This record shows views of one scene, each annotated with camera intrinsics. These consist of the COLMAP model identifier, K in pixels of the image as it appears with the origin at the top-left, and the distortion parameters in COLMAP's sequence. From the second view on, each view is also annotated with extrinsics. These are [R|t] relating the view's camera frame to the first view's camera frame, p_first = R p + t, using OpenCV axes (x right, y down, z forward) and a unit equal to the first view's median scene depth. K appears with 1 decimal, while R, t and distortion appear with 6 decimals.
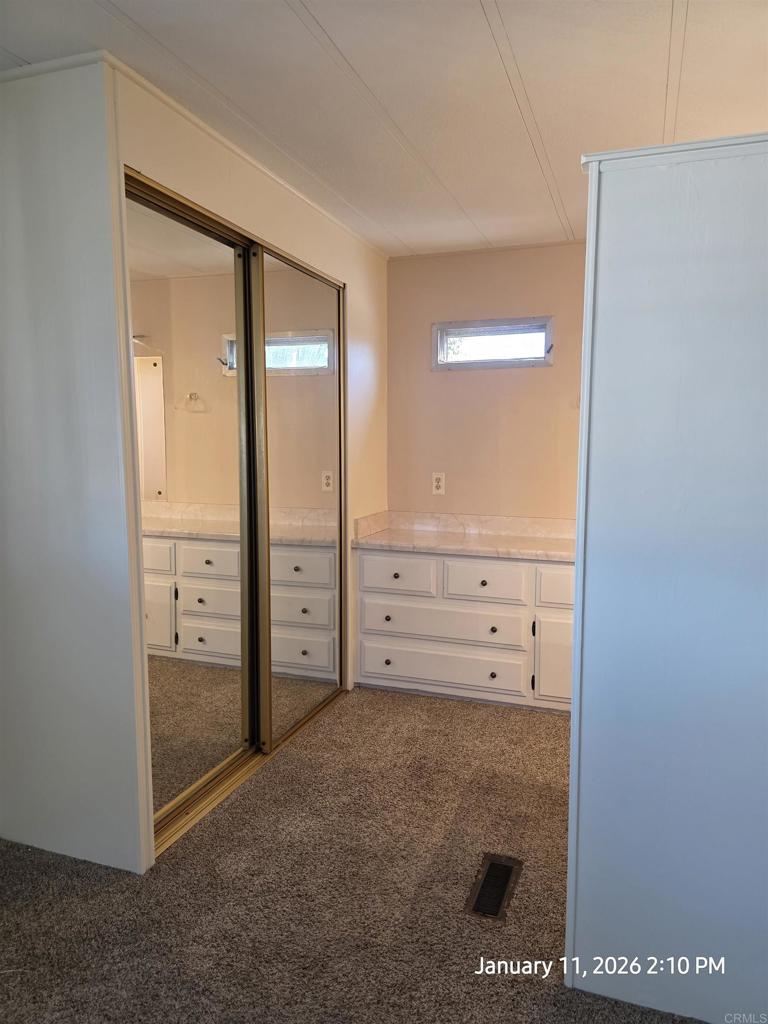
lens RADIAL K [[689.1, 0, 385.2], [0, 689.1, 516.1], [0, 0, 1]] dist [0.034117, -0.040010]
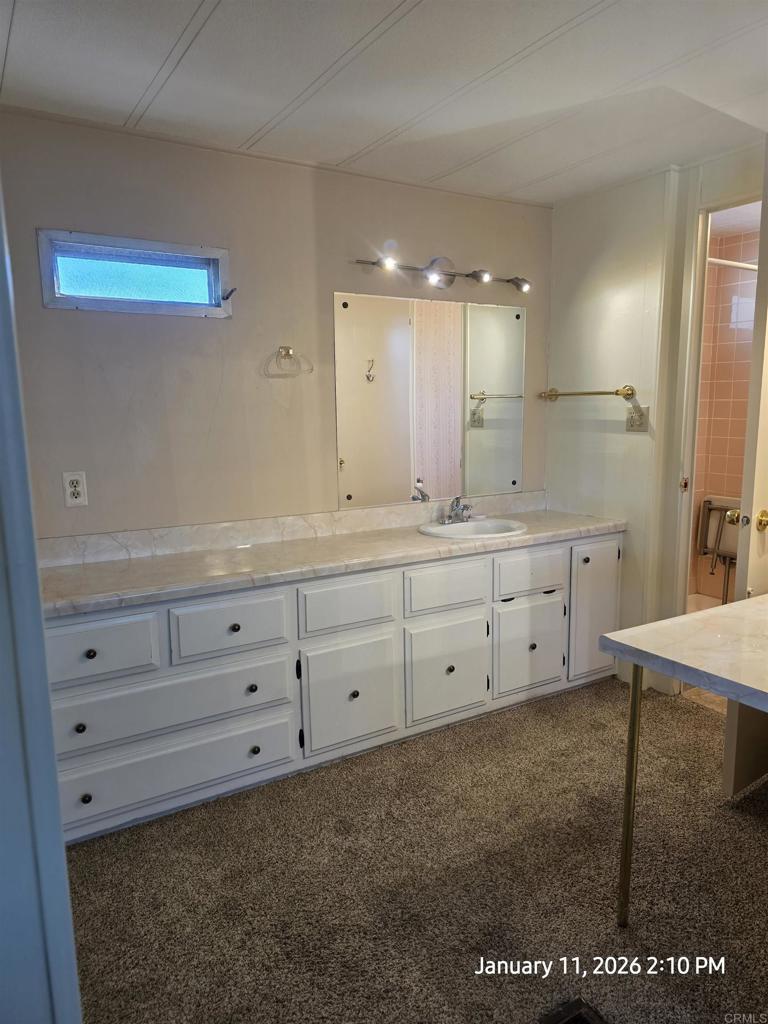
lens RADIAL K [[689.1, 0, 384.0], [0, 689.1, 506.6], [0, 0, 1]] dist [0.034117, -0.040010]
pose [[0.621169, -0.126453, 0.773407, -0.284149], [0.099026, 0.991651, 0.082602, -0.065486], [-0.777395, 0.025277, 0.628505, 0.444731]]
